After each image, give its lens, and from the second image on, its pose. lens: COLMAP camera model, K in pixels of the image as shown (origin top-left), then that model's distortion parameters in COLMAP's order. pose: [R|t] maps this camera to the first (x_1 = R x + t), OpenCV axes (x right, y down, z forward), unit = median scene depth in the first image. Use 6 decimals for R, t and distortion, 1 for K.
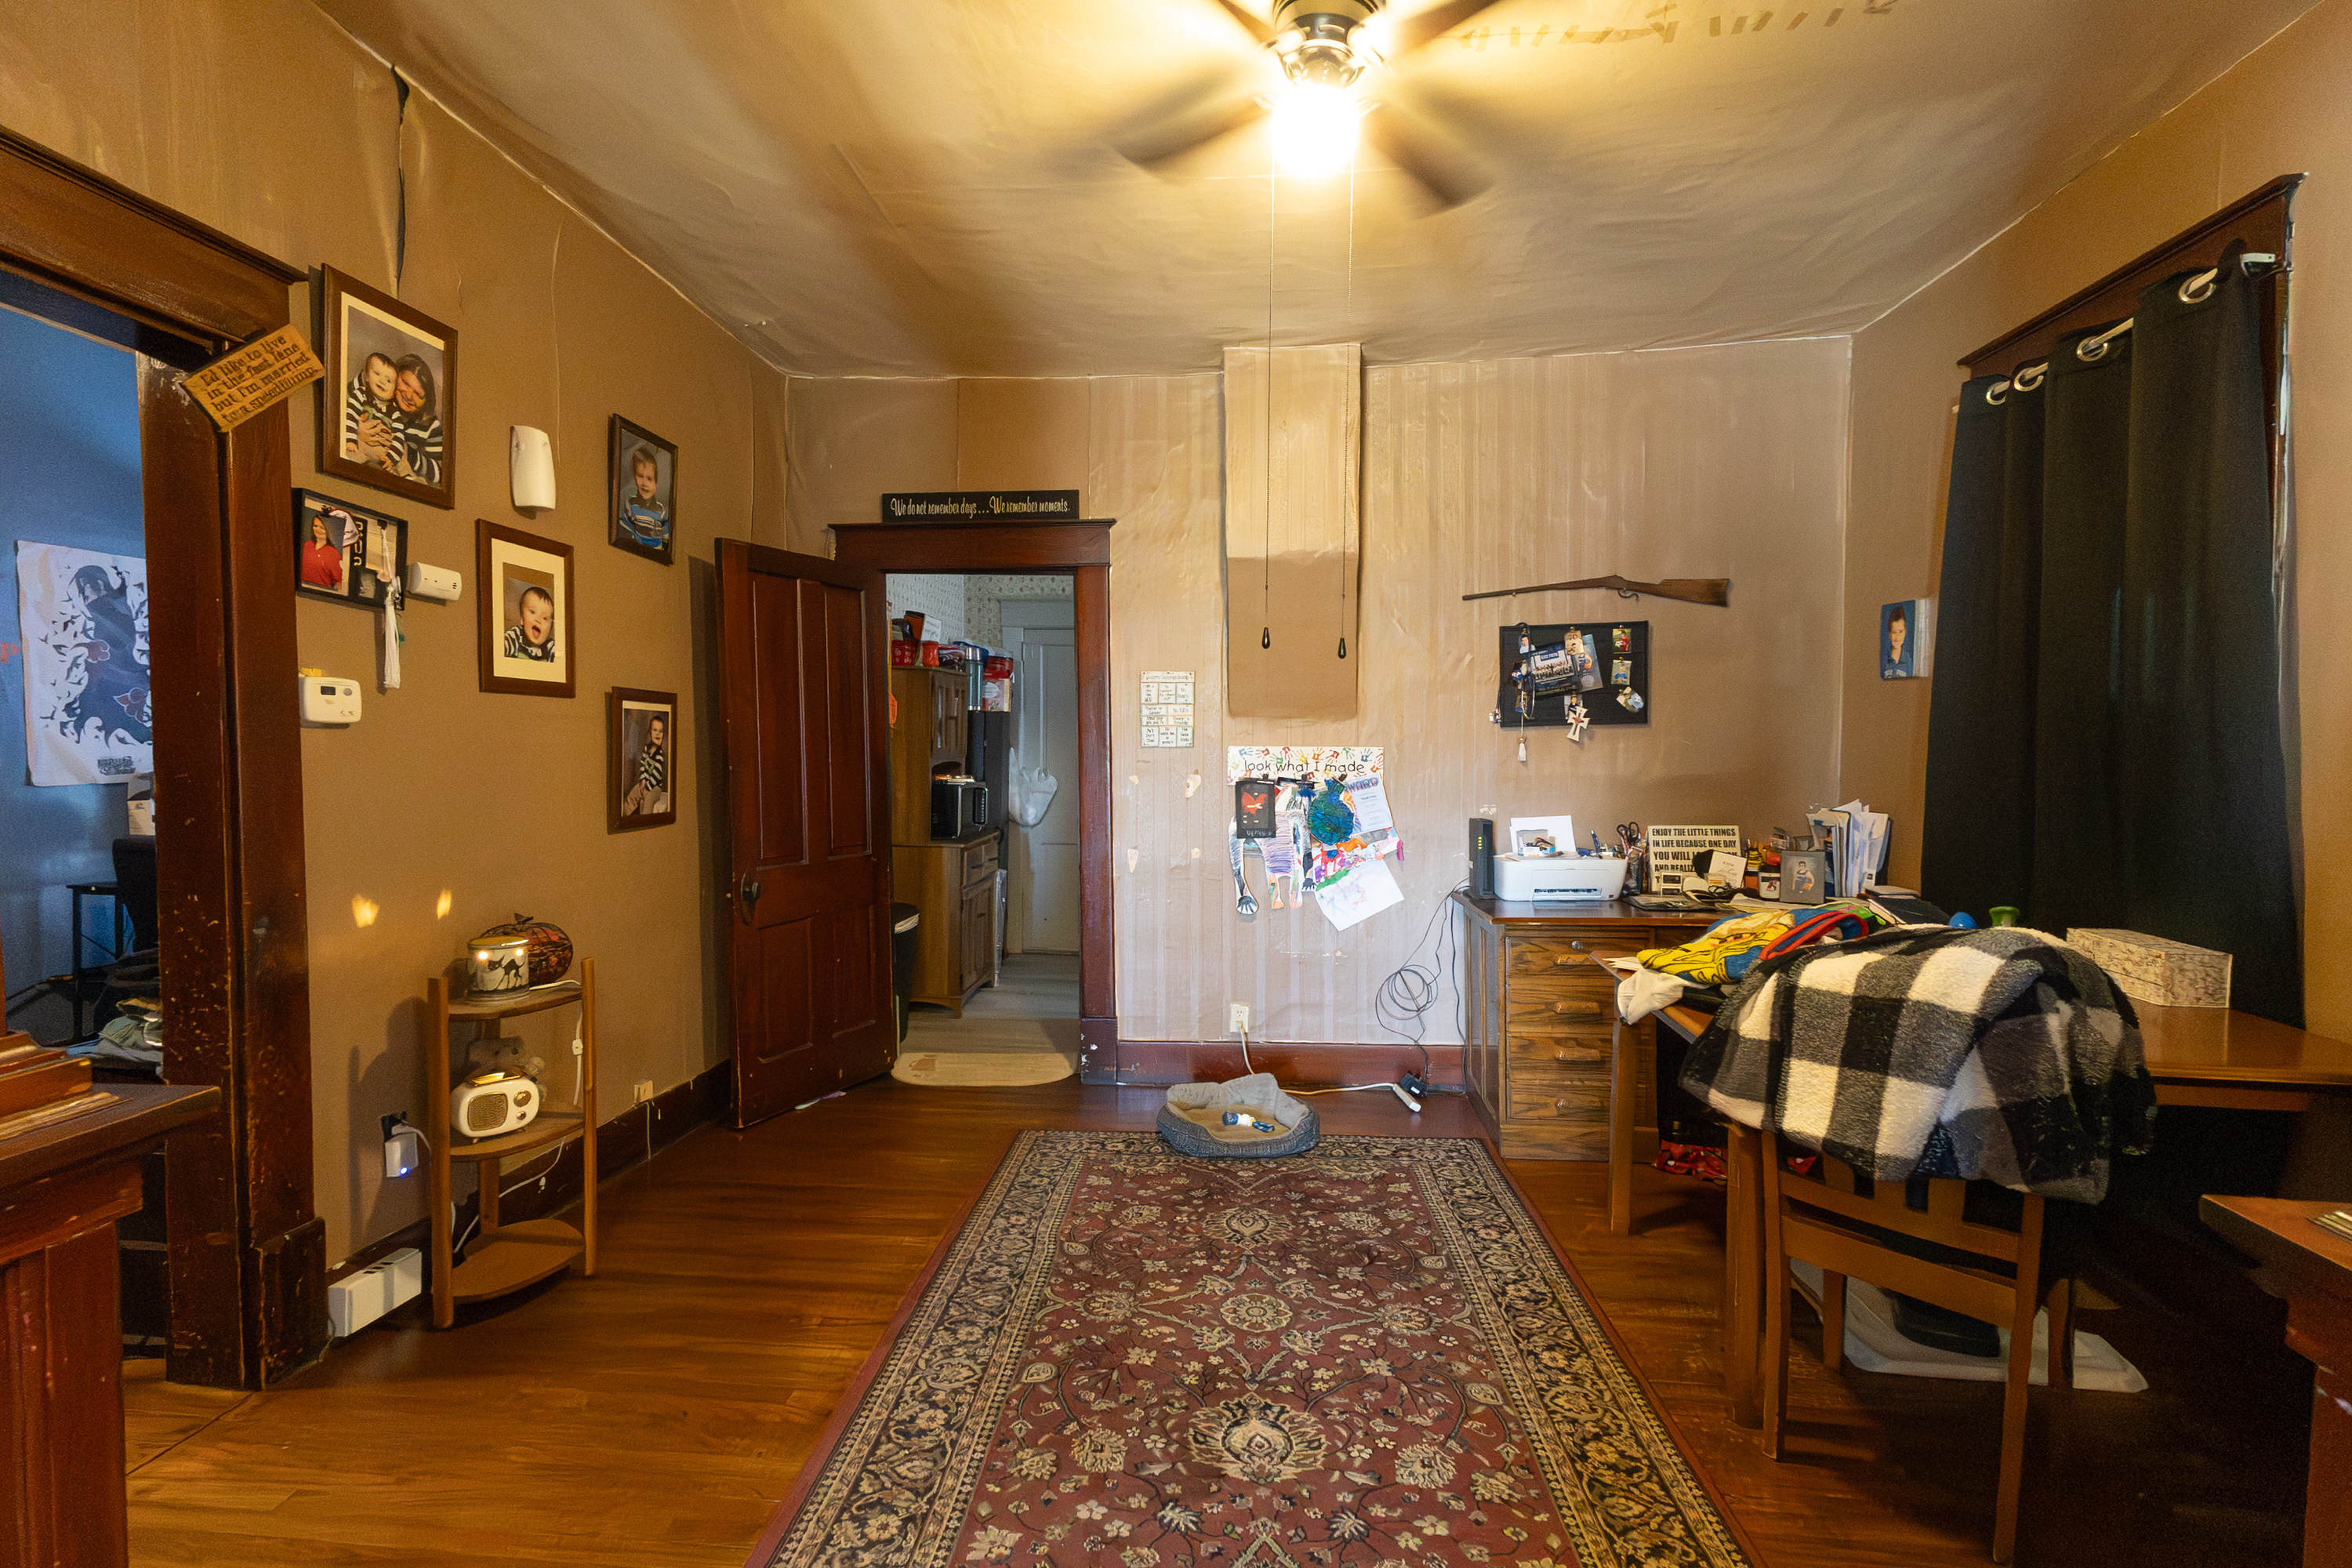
lens RADIAL K [[1065.2, 0, 1169.5], [0, 1065.2, 777.0], [0, 0, 1]] dist [0.020304, 0.000315]
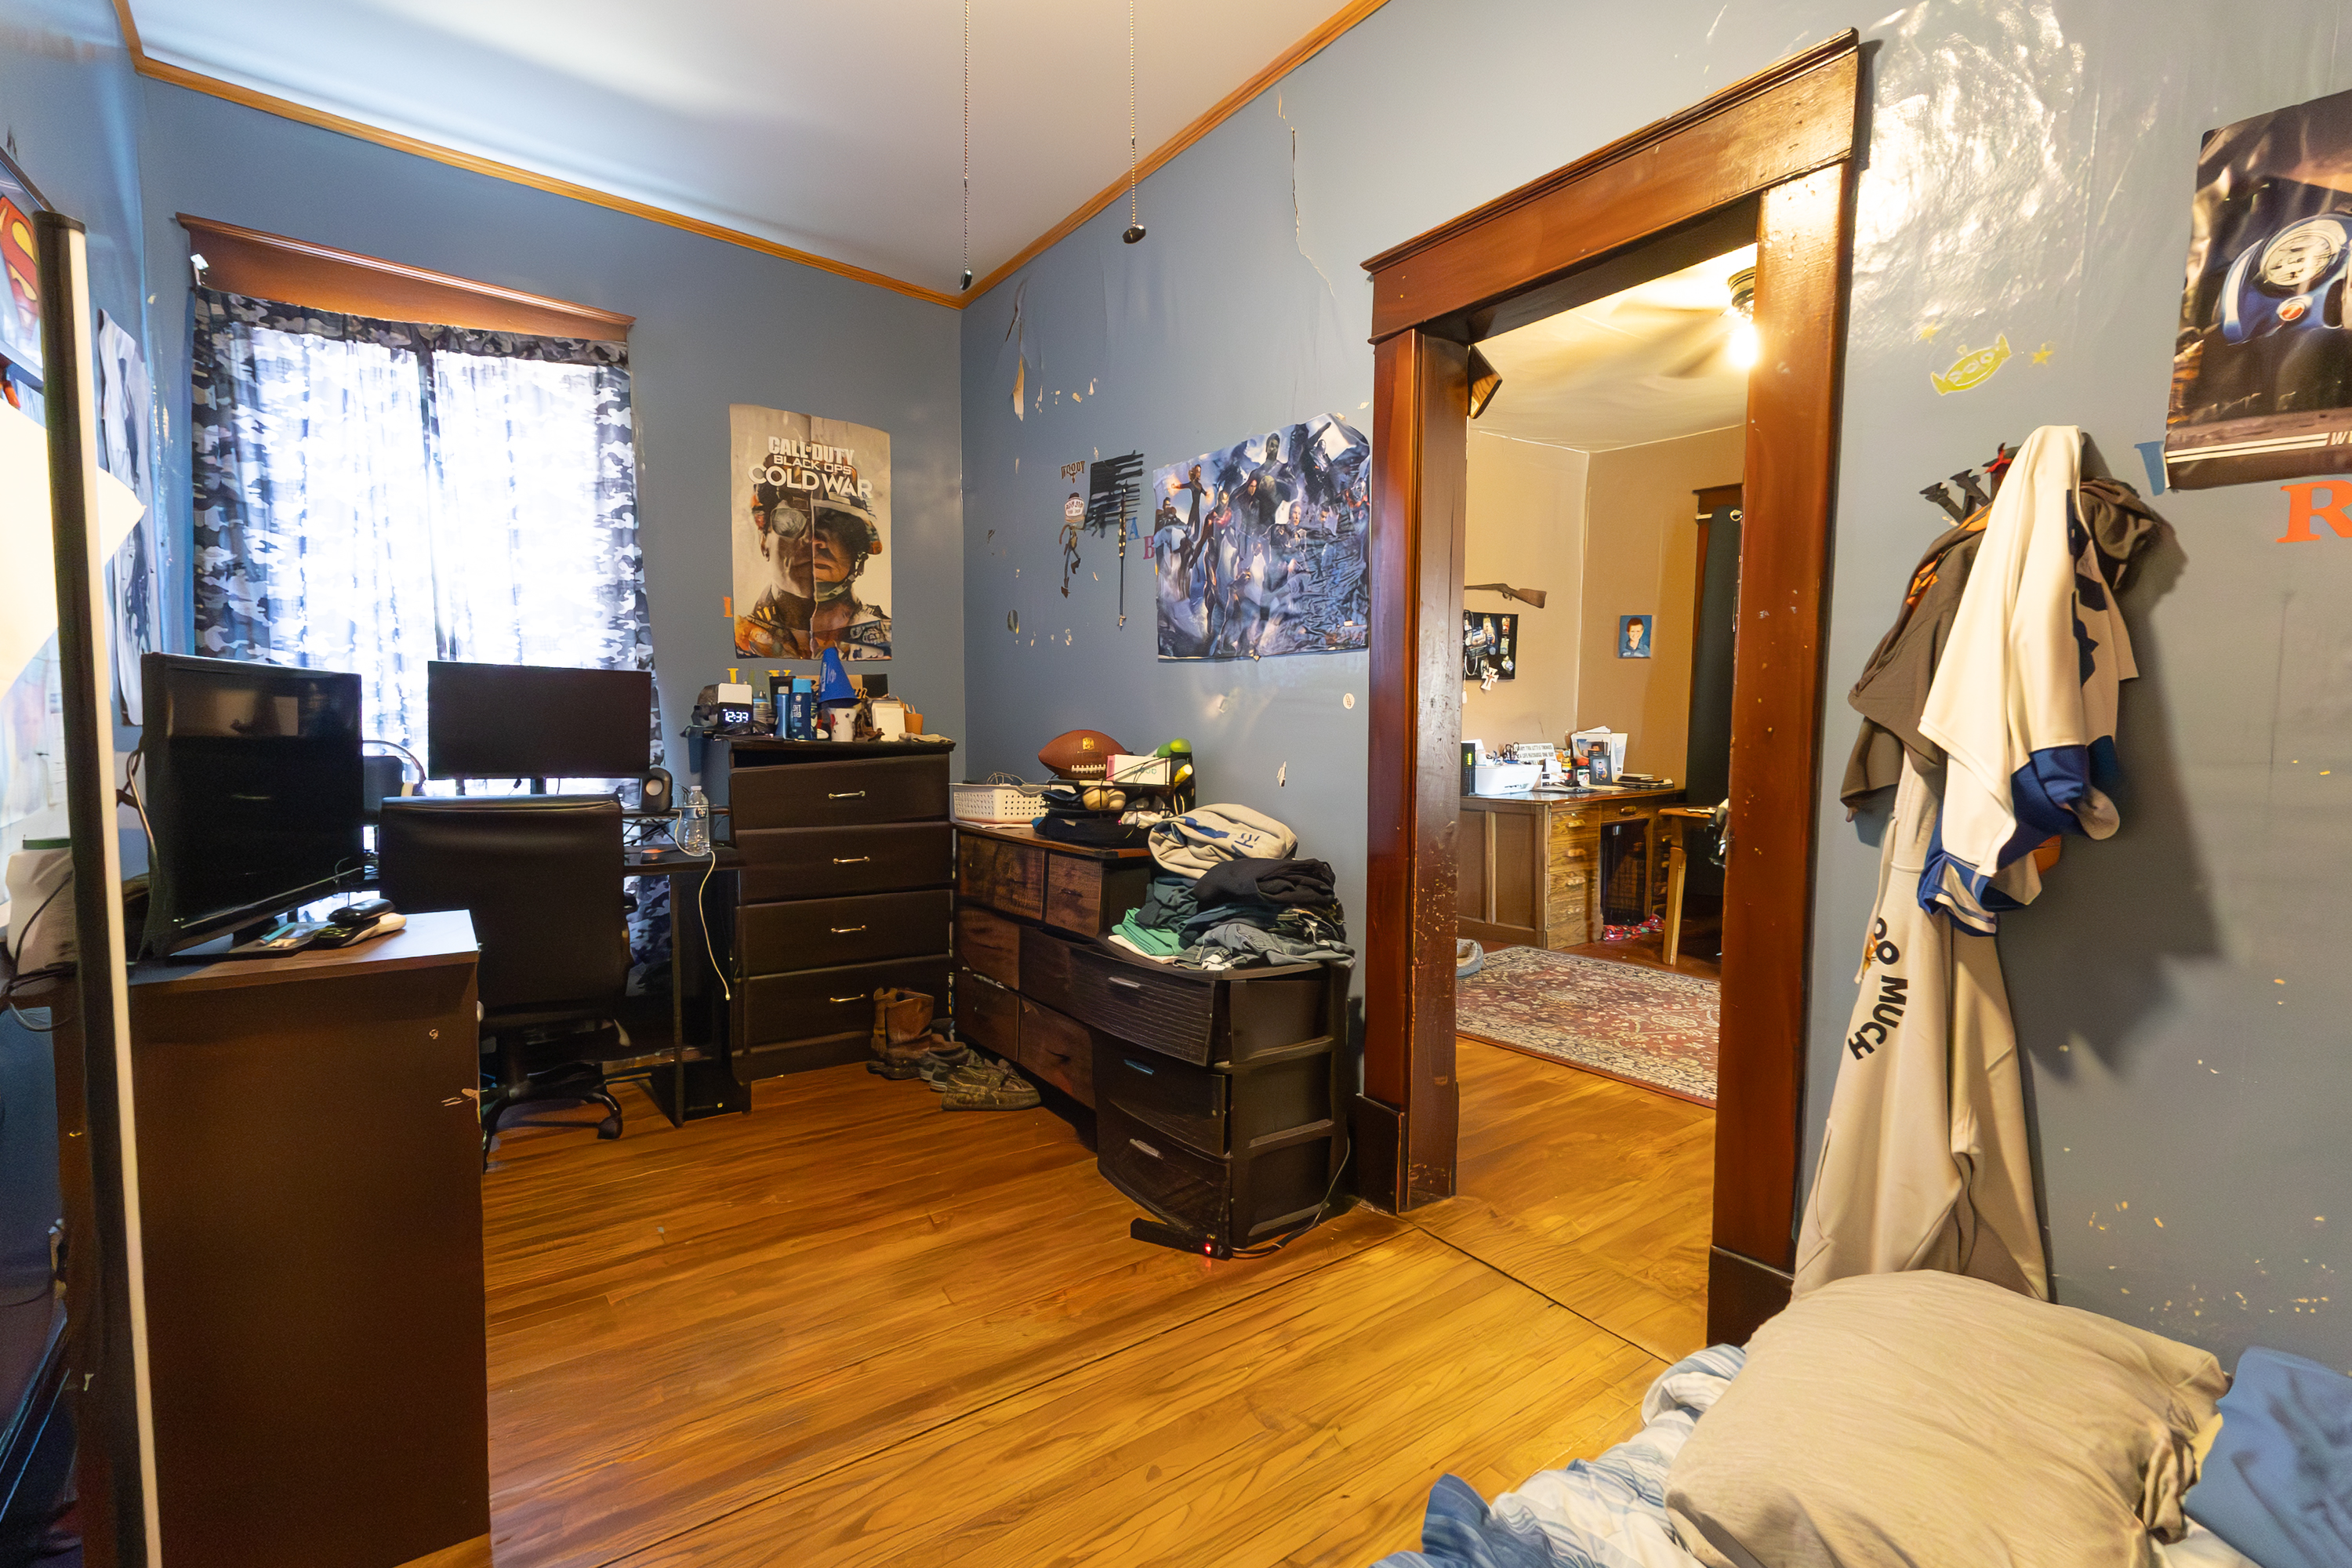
lens RADIAL K [[1065.2, 0, 1179.5], [0, 1065.2, 781.0], [0, 0, 1]] dist [0.020304, 0.000315]
pose [[0.740872, -0.042408, 0.670306, -0.988548], [0.009386, 0.998561, 0.052802, 0.011390], [-0.671581, -0.032828, 0.740204, 0.167143]]
